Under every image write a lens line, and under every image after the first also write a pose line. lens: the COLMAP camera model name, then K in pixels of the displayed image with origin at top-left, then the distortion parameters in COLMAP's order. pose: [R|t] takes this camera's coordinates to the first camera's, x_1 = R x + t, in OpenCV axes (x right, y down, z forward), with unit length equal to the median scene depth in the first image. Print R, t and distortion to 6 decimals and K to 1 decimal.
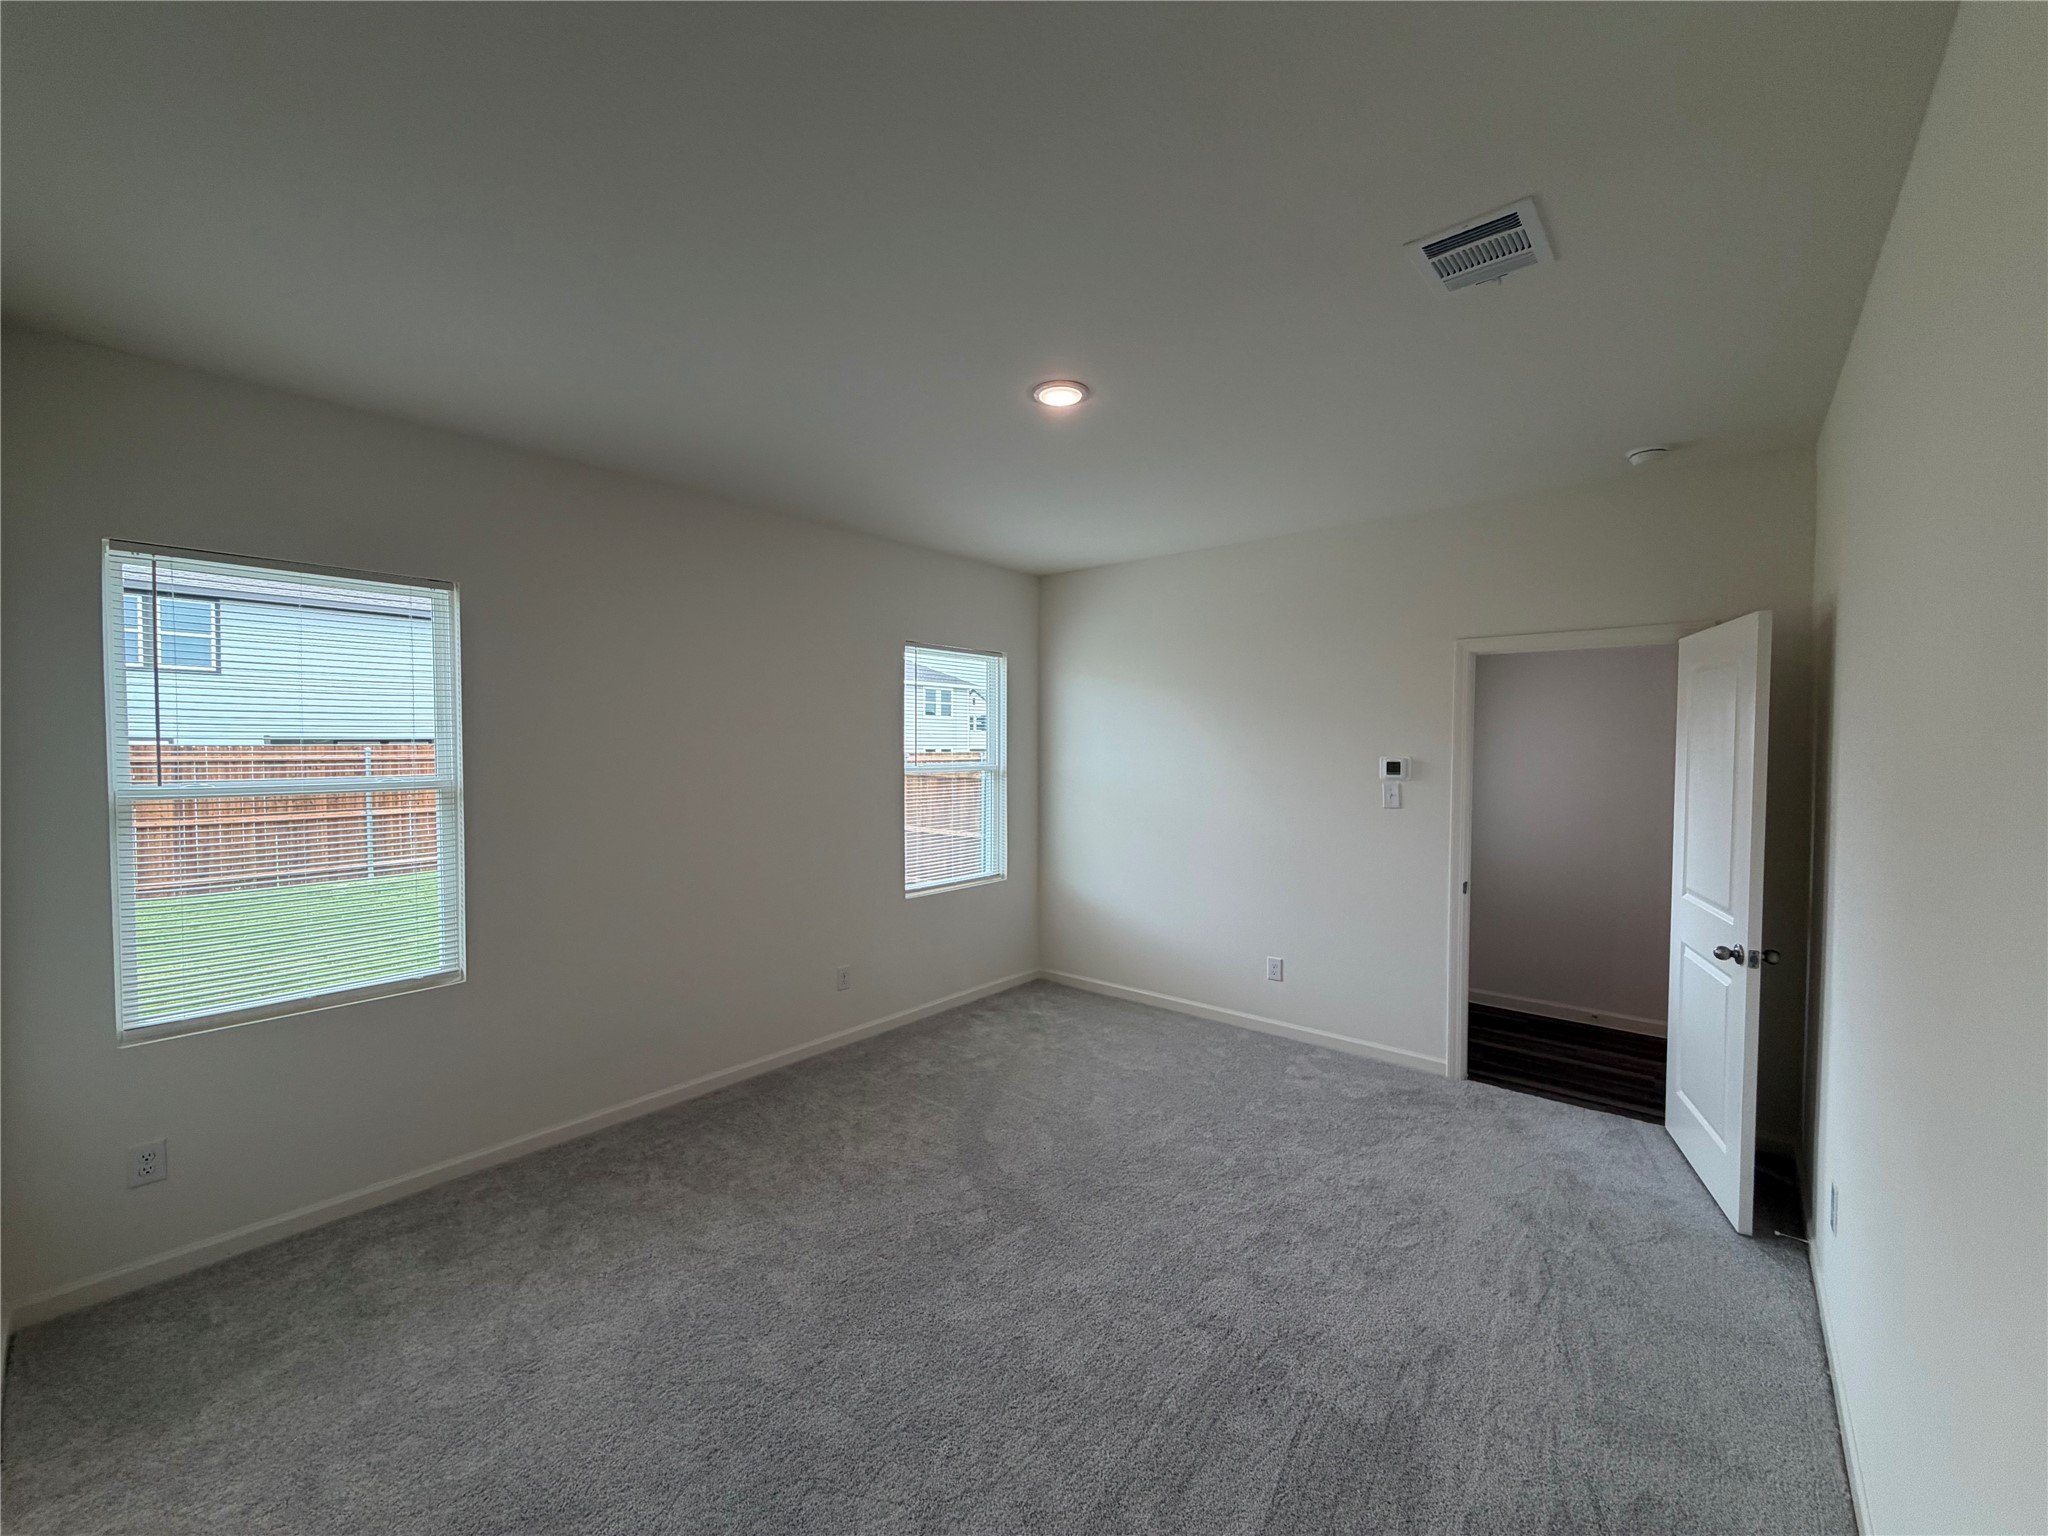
lens RADIAL K [[814.0, 0, 1009.1], [0, 814.0, 771.8], [0, 0, 1]] dist [0.005436, 0.000221]
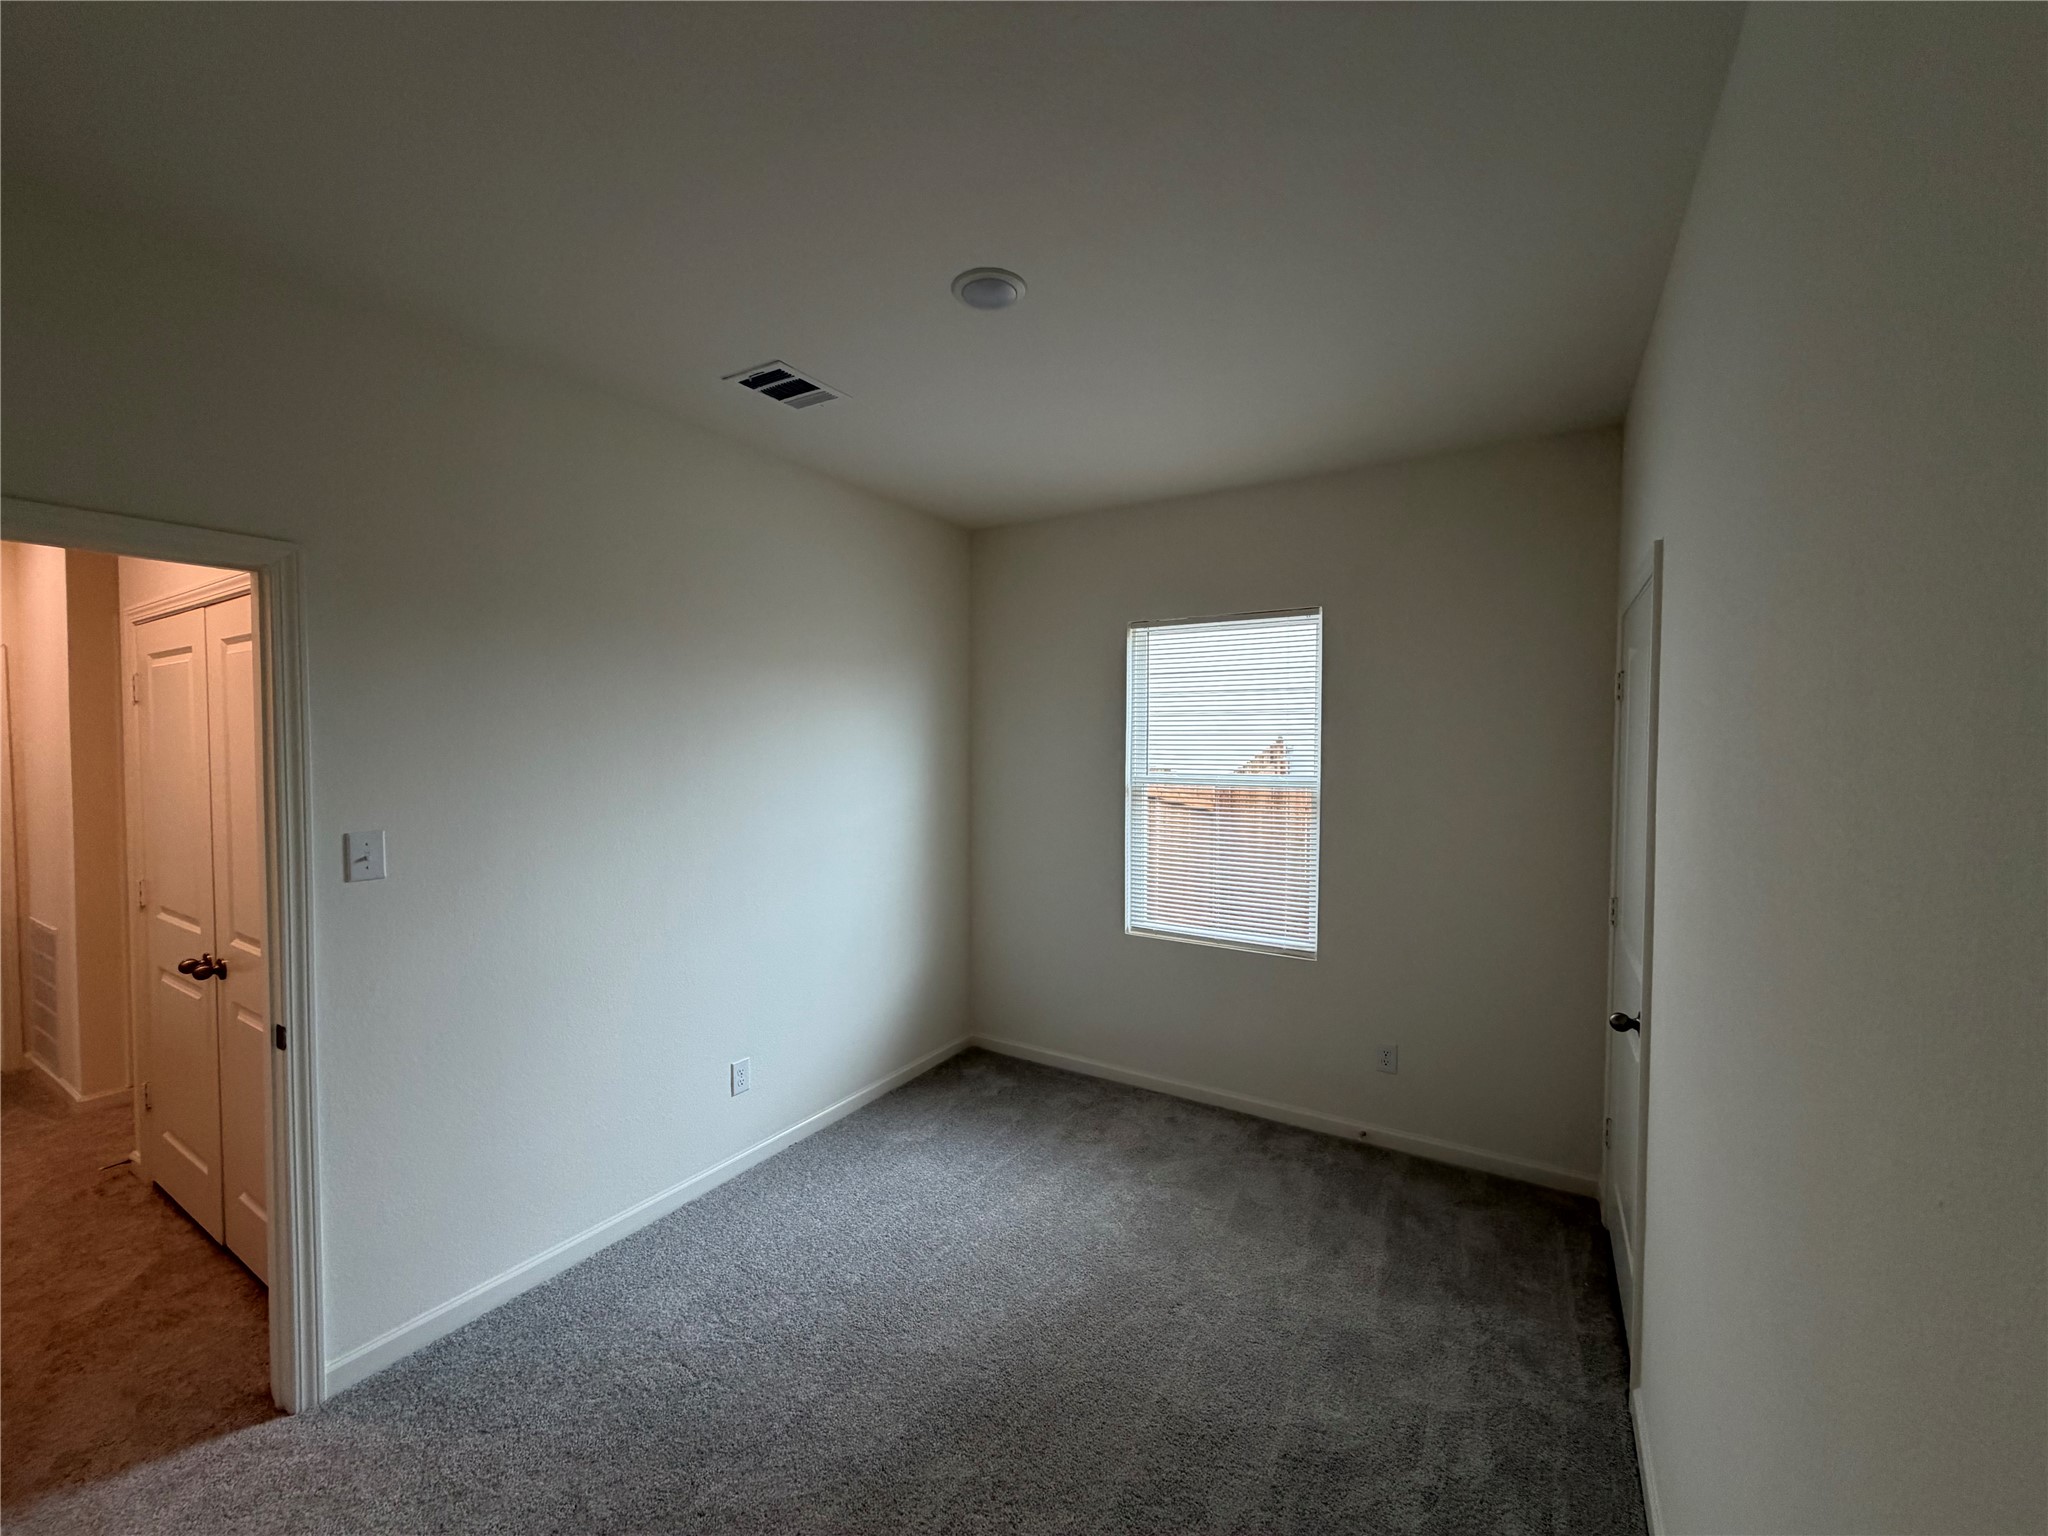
lens RADIAL K [[814.0, 0, 1060.7], [0, 814.0, 771.5], [0, 0, 1]] dist [0.005436, 0.000221]
pose [[0.181004, 0.028533, -0.983068, 0.584311], [-0.036691, 0.999079, 0.022242, -0.022674], [0.982798, 0.032044, 0.181885, 0.681026]]
